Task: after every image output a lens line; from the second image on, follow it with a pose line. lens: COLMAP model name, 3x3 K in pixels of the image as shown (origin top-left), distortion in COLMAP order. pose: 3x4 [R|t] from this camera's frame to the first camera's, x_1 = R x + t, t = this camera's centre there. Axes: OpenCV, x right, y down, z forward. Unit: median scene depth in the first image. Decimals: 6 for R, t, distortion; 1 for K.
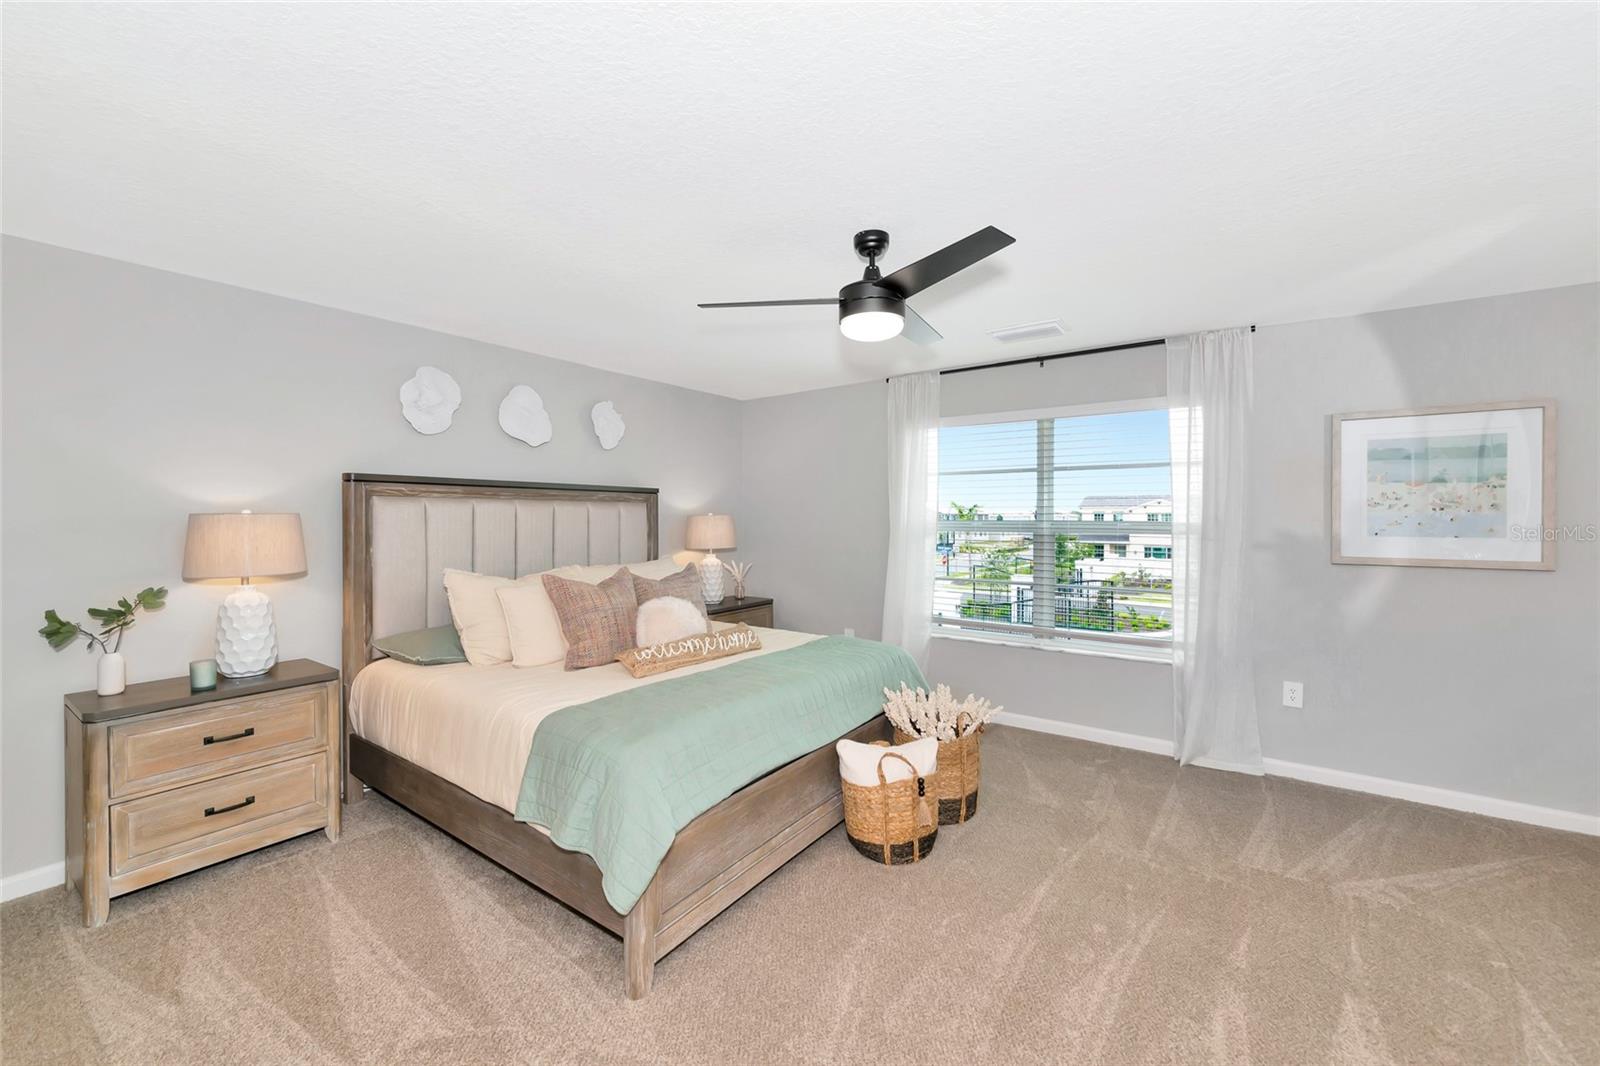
lens RADIAL K [[636.3, 0, 800.0], [0, 636.3, 533.0], [0, 0, 1]] dist [0.000466, 0.000022]
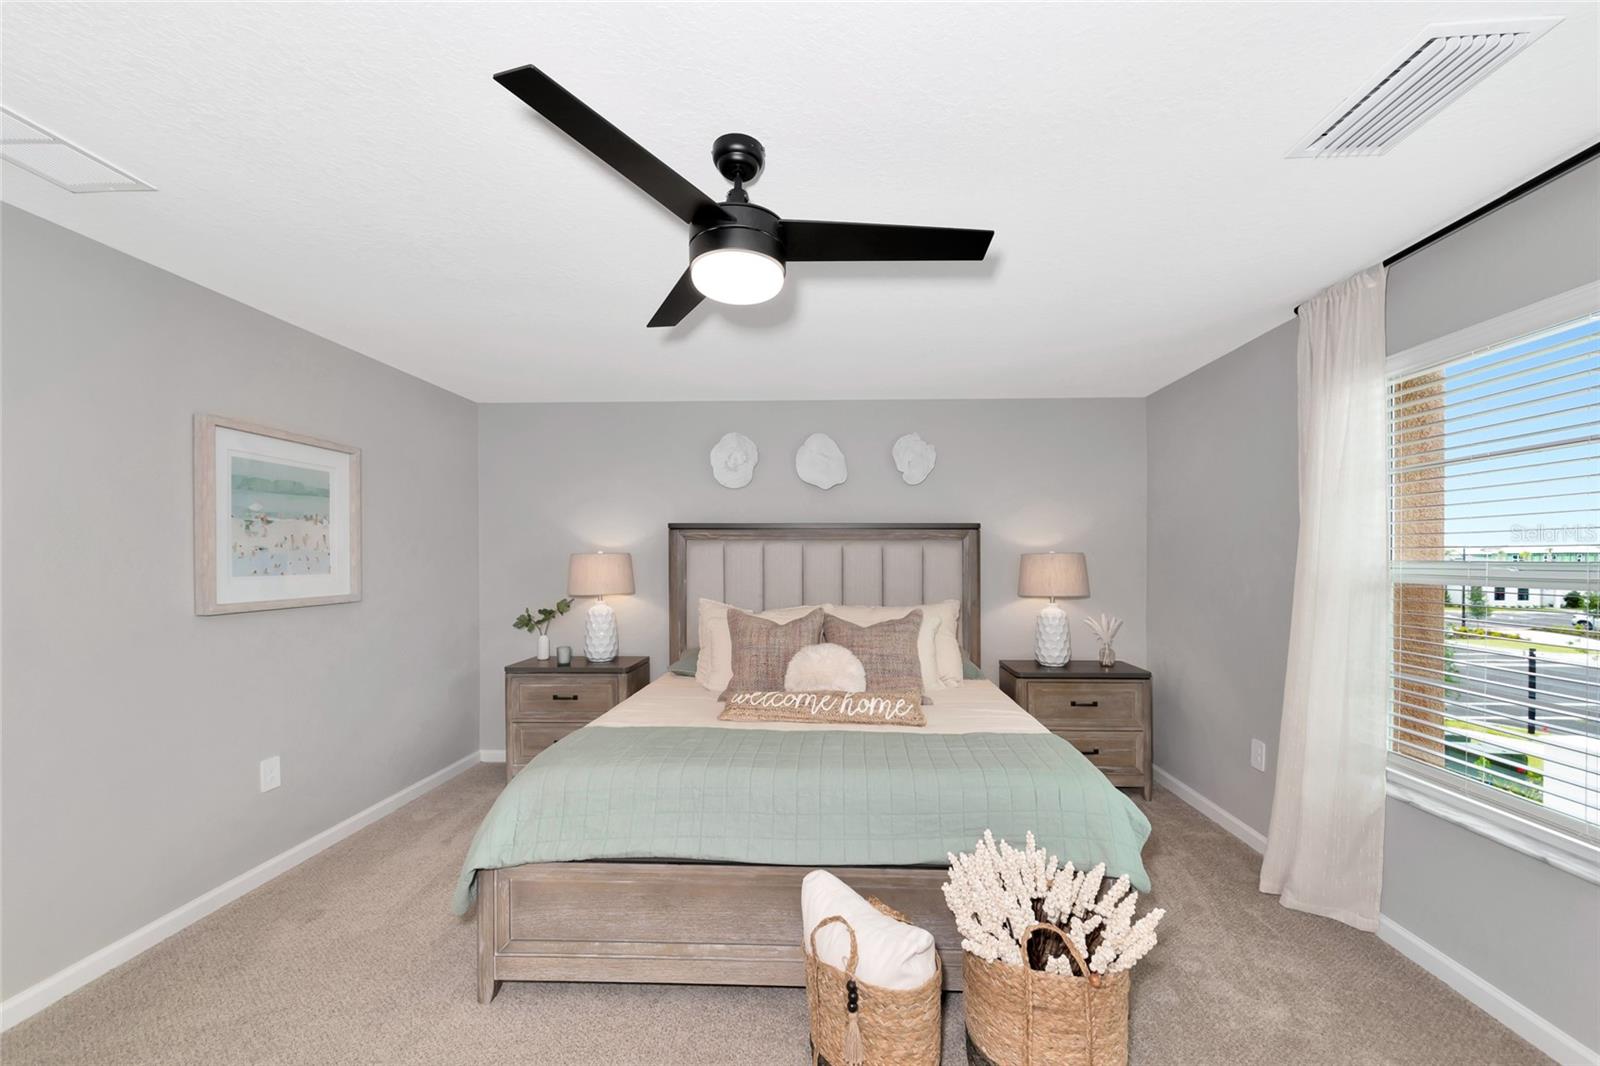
lens RADIAL K [[619.7, 0, 808.2], [0, 619.7, 565.9], [0, 0, 1]] dist [-0.010818, -0.000087]
pose [[0.546690, 0.010023, -0.837275, 0.563874], [-0.020617, 0.999786, -0.001494, -0.009150], [0.837081, 0.018079, 0.546780, 0.546128]]
